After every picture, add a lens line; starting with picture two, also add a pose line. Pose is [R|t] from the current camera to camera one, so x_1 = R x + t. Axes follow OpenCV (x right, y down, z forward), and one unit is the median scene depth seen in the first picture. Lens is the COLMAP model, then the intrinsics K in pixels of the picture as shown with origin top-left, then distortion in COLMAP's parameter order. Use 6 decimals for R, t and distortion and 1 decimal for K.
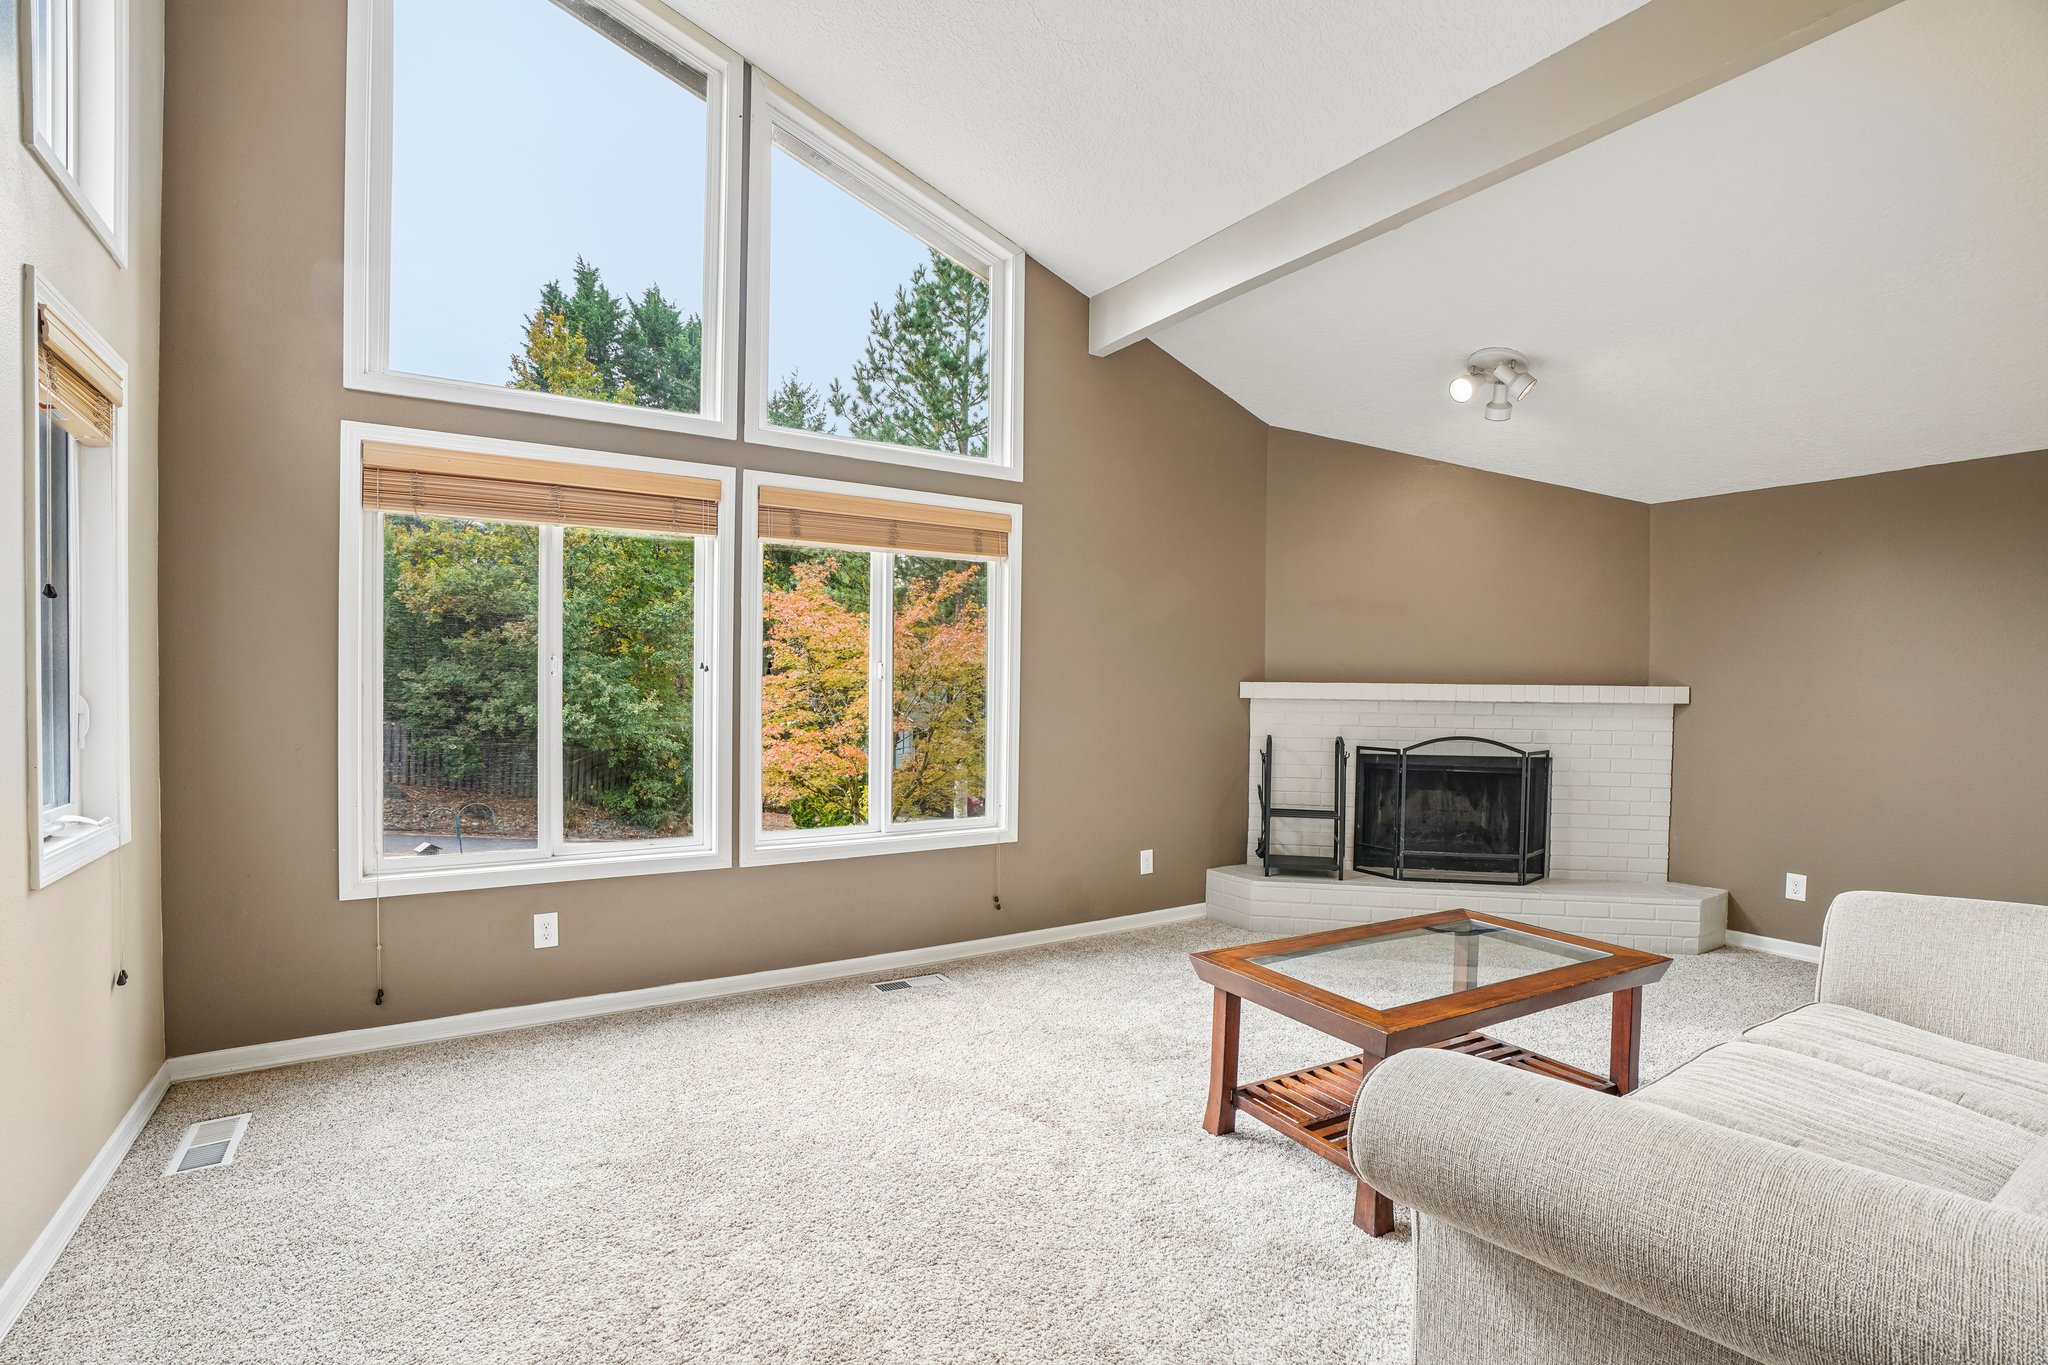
lens RADIAL K [[946.2, 0, 1024.2], [0, 946.2, 698.9], [0, 0, 1]] dist [-0.077325, 0.032477]
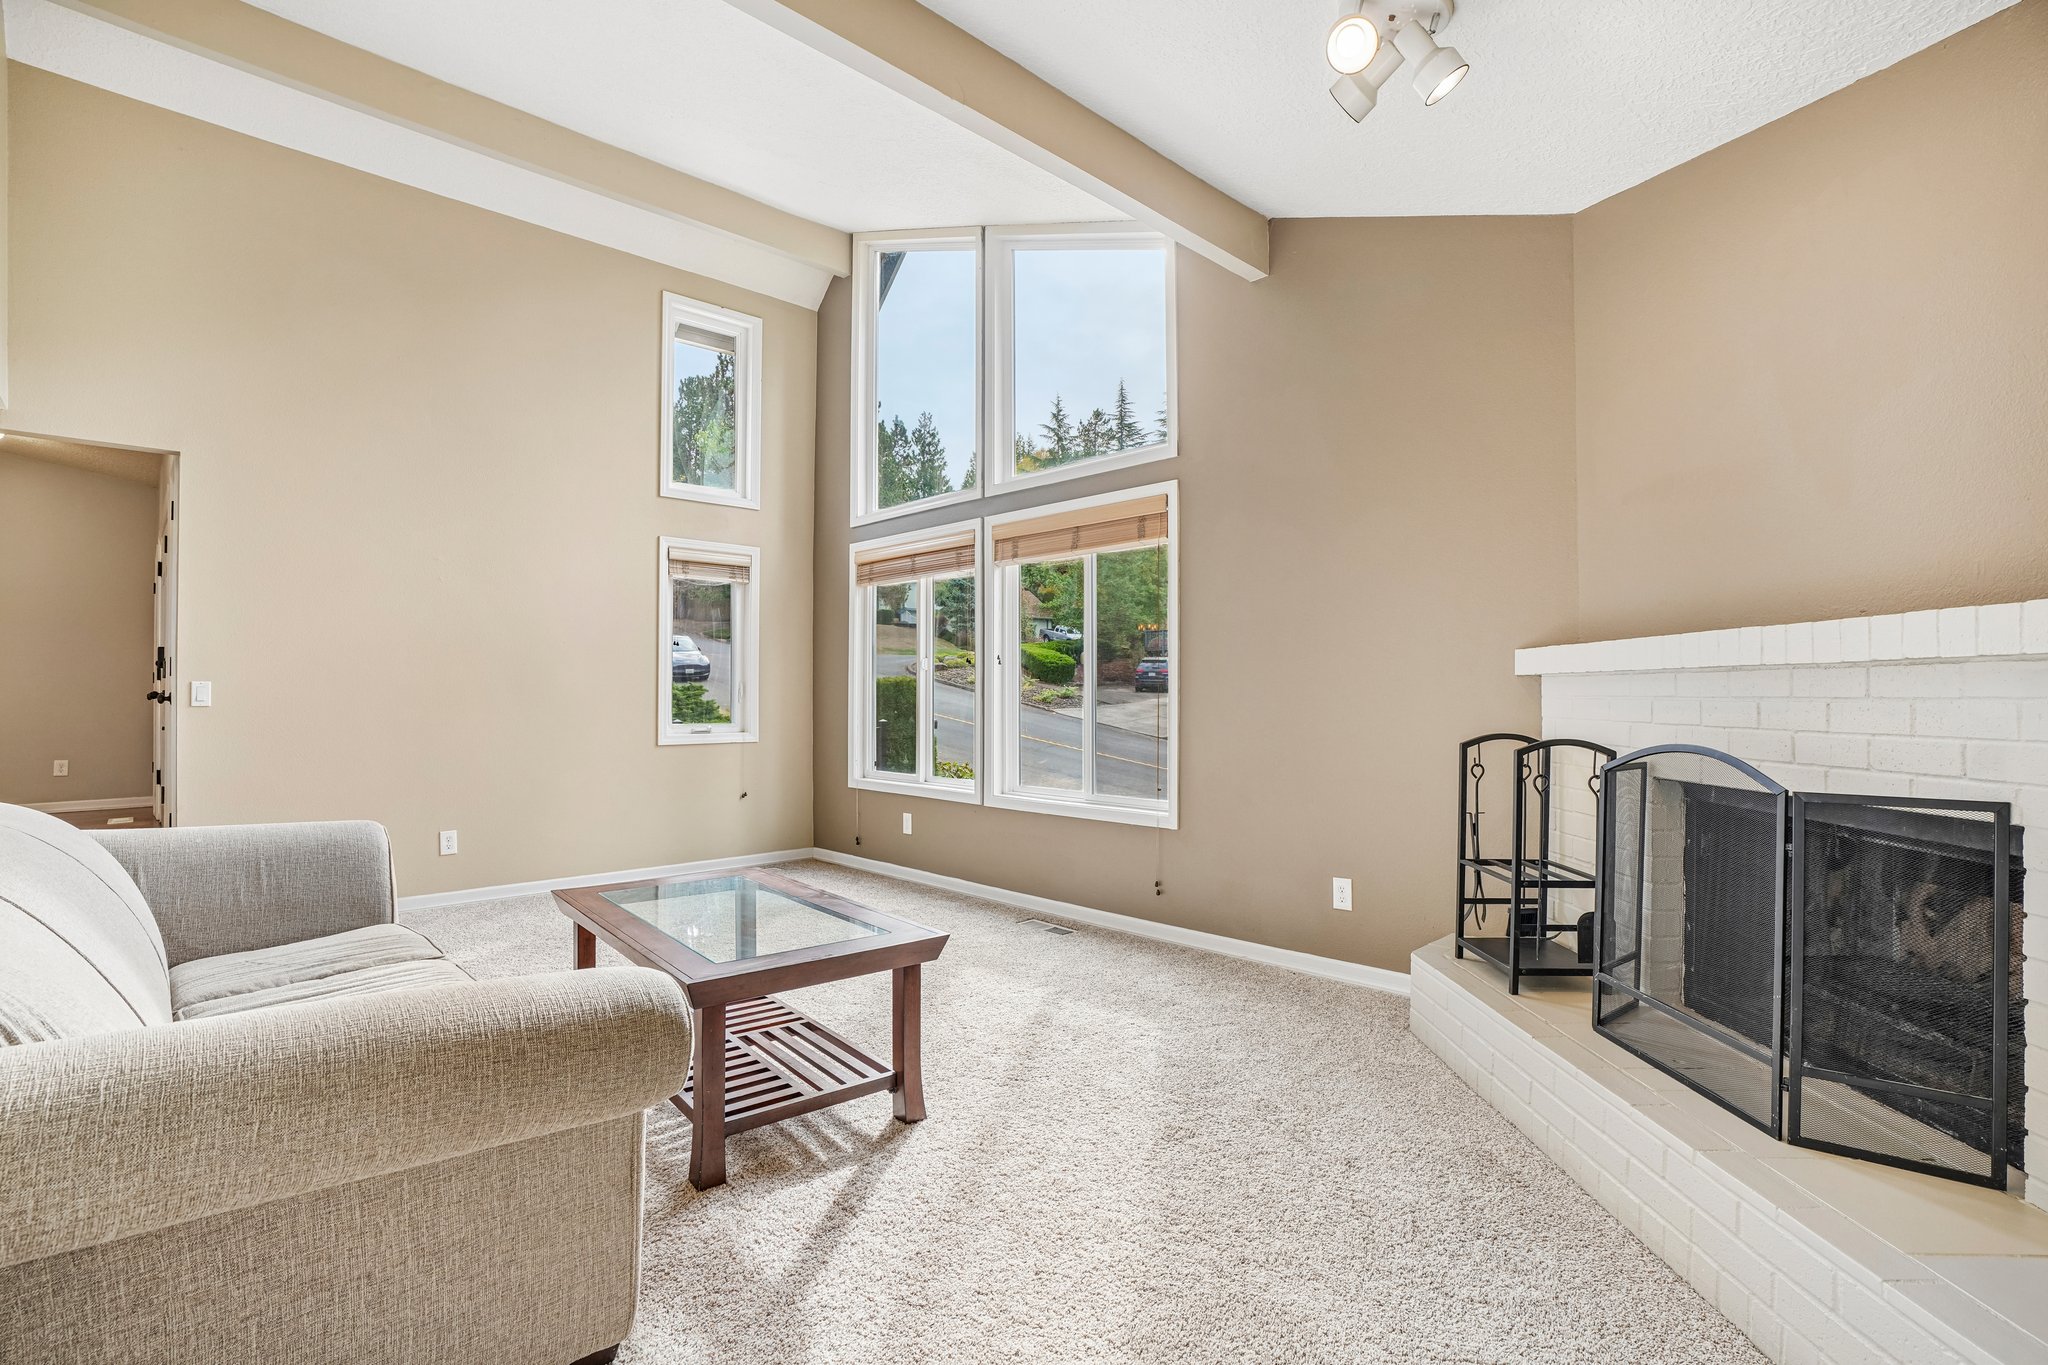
lens RADIAL K [[953.7, 0, 1031.5], [0, 953.7, 679.9], [0, 0, 1]] dist [-0.077953, 0.034875]
pose [[0.199747, -0.017444, -0.979692, 0.920719], [-0.003642, 0.999821, -0.018545, 0.017618], [0.979841, 0.007272, 0.199648, 0.669944]]
